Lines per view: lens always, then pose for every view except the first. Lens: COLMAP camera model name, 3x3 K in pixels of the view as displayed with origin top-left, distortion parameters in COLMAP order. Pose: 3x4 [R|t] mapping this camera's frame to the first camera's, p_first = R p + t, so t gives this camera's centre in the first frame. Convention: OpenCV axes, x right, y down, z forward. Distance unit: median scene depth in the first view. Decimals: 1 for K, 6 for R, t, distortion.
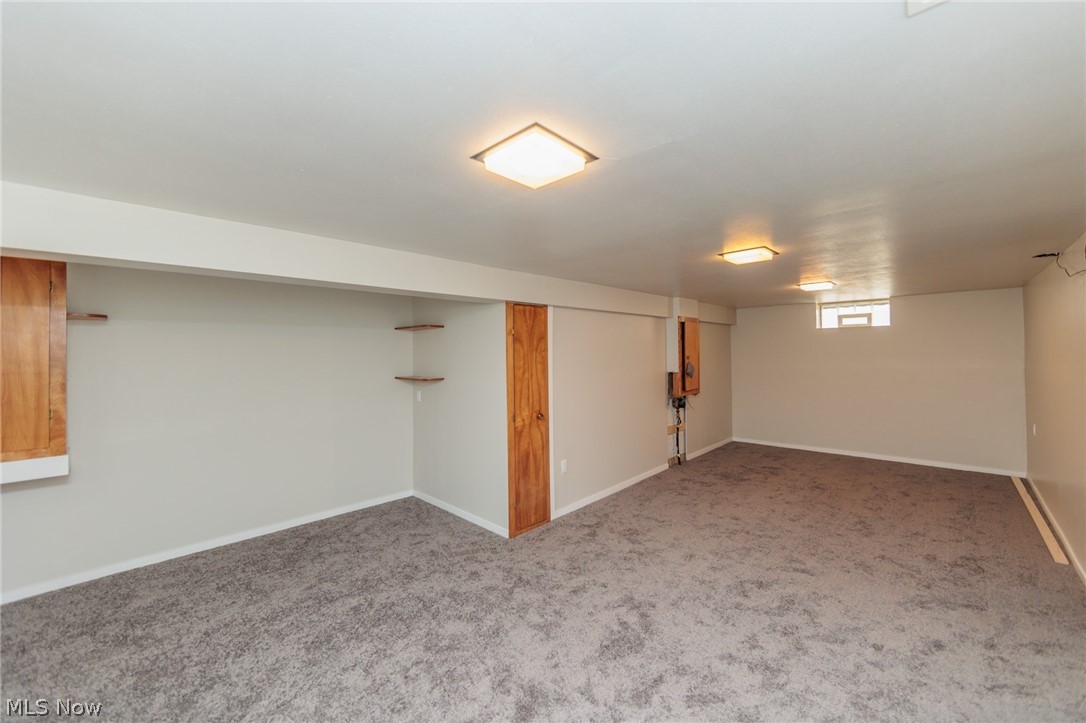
lens RADIAL K [[431.3, 0, 547.0], [0, 431.3, 359.0], [0, 0, 1]] dist [0.001762, -0.000101]
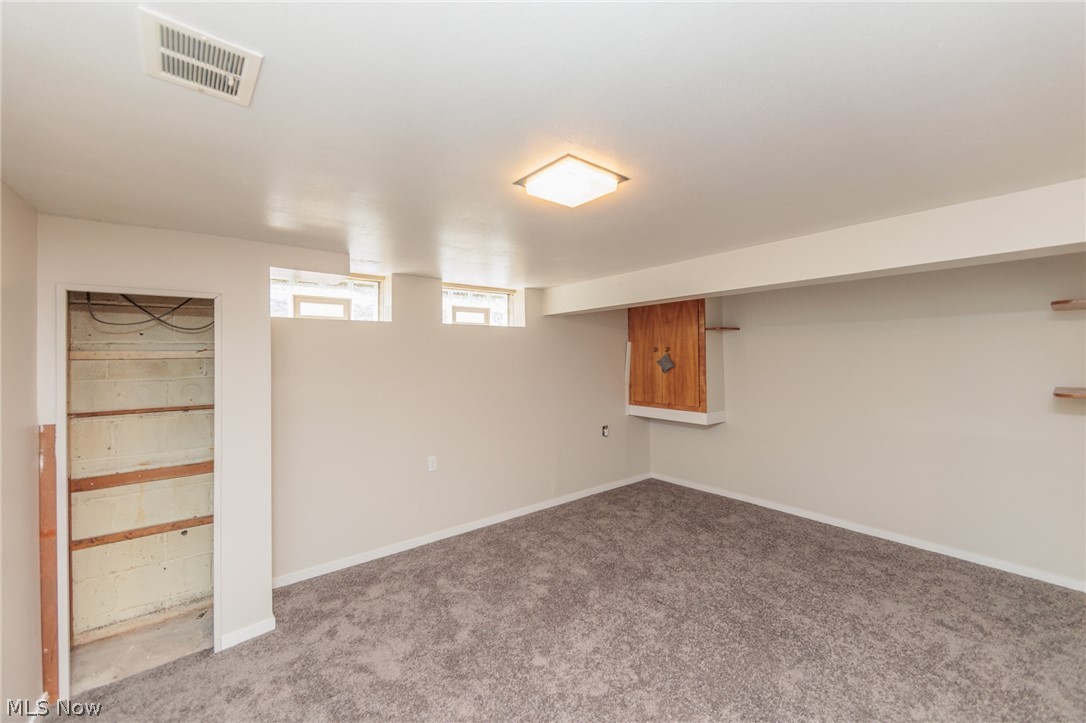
lens RADIAL K [[431.3, 0, 547.6], [0, 431.3, 355.1], [0, 0, 1]] dist [0.001762, -0.000101]
pose [[-0.129575, 0.013904, -0.991472, 0.483098], [0.003577, 0.999902, 0.013555, -0.021570], [0.991563, -0.001790, -0.129612, 0.473388]]
